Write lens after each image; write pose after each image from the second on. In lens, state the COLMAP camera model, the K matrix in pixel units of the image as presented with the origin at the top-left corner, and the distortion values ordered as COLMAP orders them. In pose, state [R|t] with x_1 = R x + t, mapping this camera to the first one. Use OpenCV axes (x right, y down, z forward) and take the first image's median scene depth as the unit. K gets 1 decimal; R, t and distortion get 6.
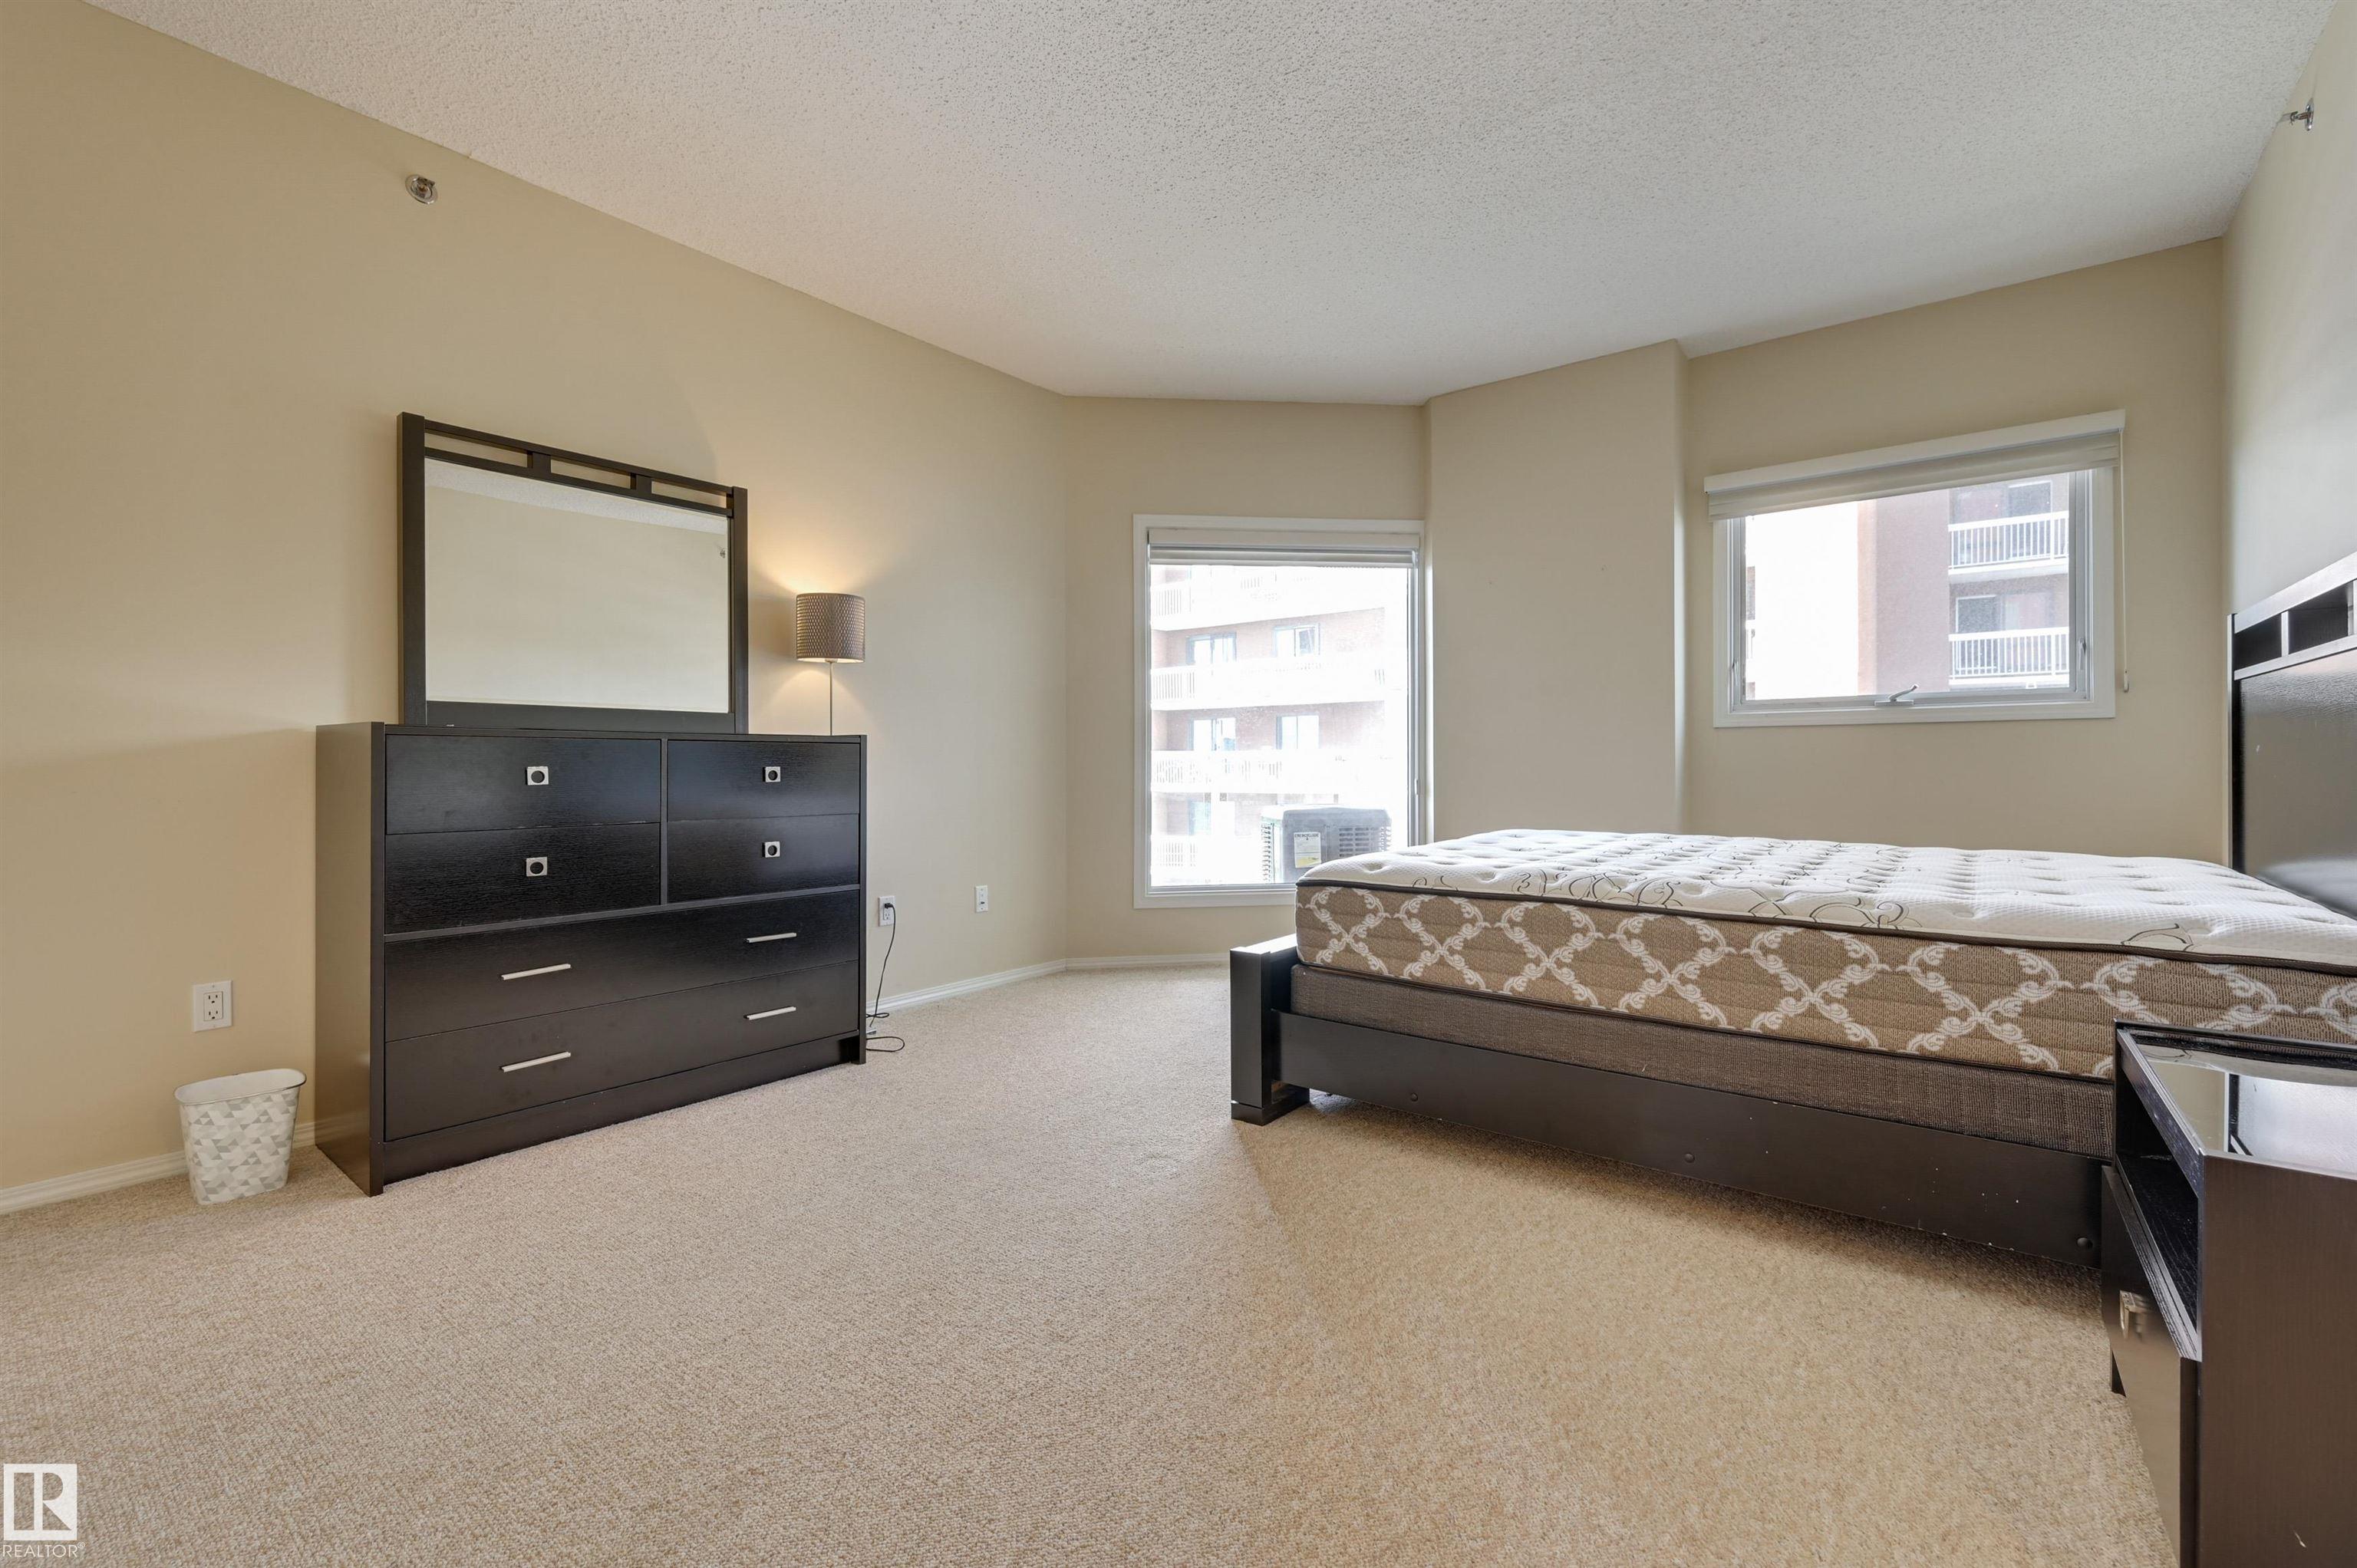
lens RADIAL K [[990.6, 0, 1181.2], [0, 990.6, 772.7], [0, 0, 1]] dist [-0.001231, -0.000294]
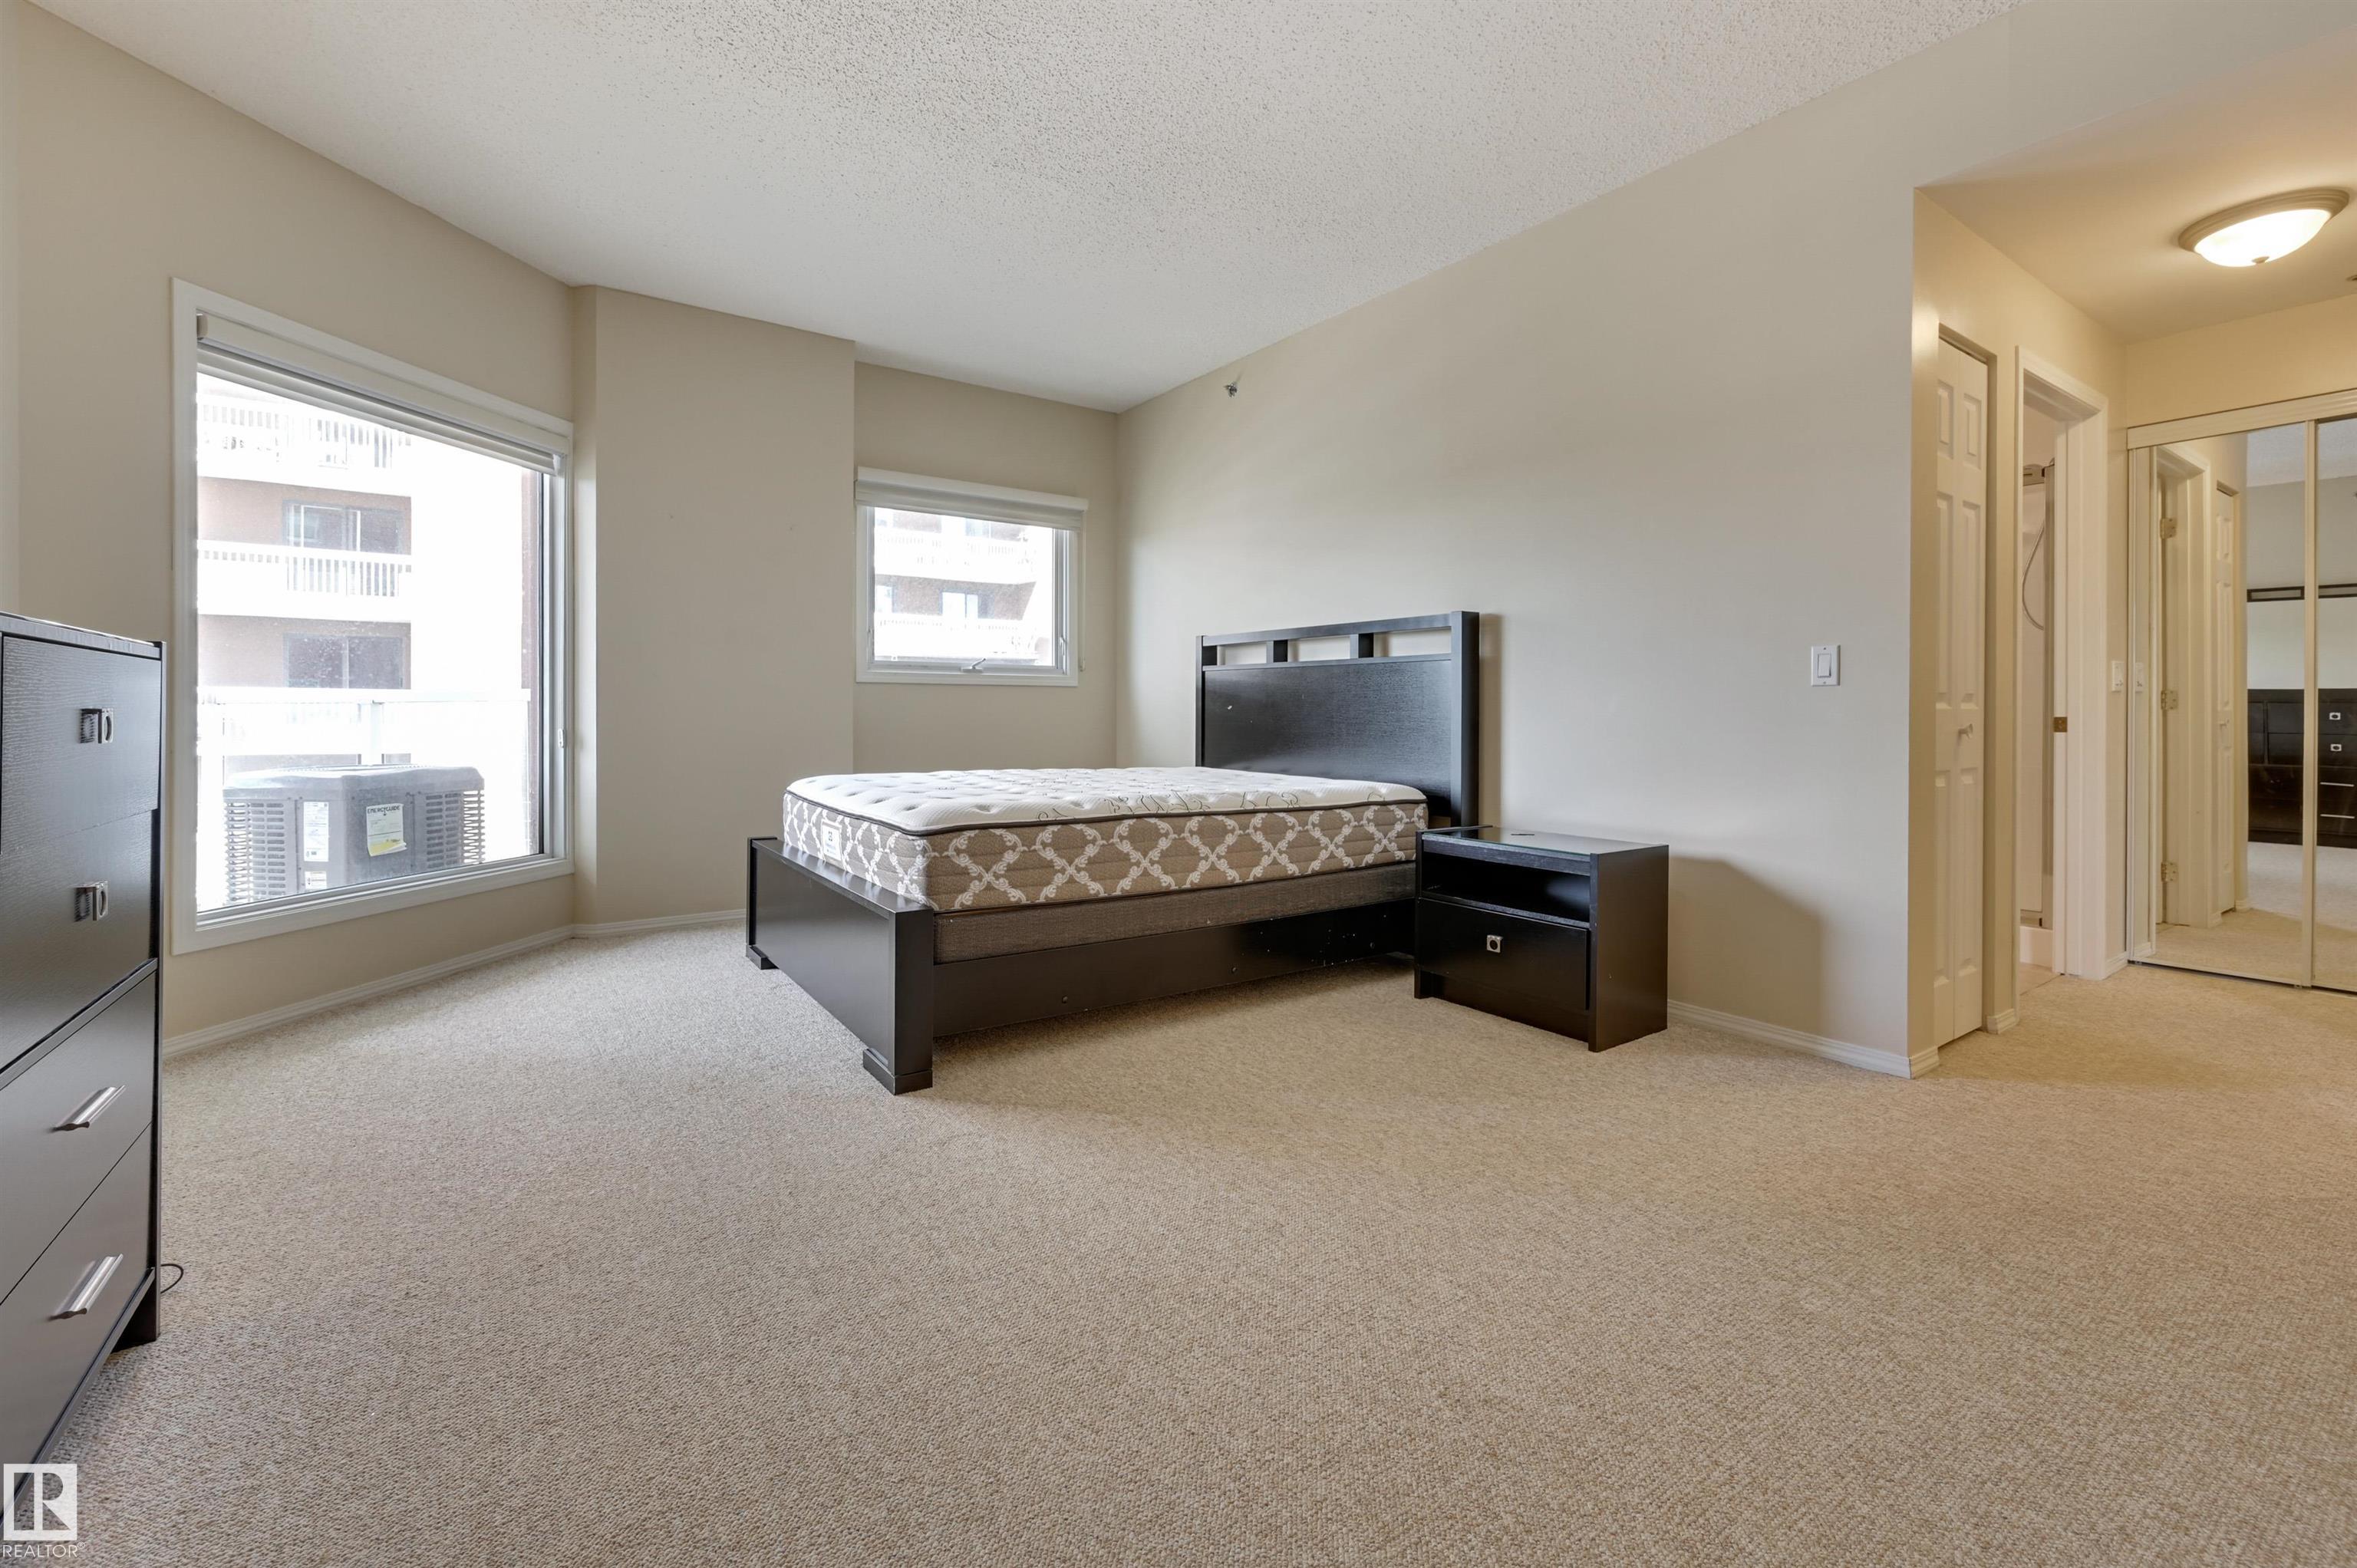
lens RADIAL K [[990.6, 0, 1166.9], [0, 990.6, 720.0], [0, 0, 1]] dist [-0.001231, -0.000294]
pose [[0.308556, -0.000470, 0.951206, -0.789045], [0.000933, 1.000000, 0.000191, -0.000696], [-0.951206, 0.000828, 0.308557, 0.499161]]
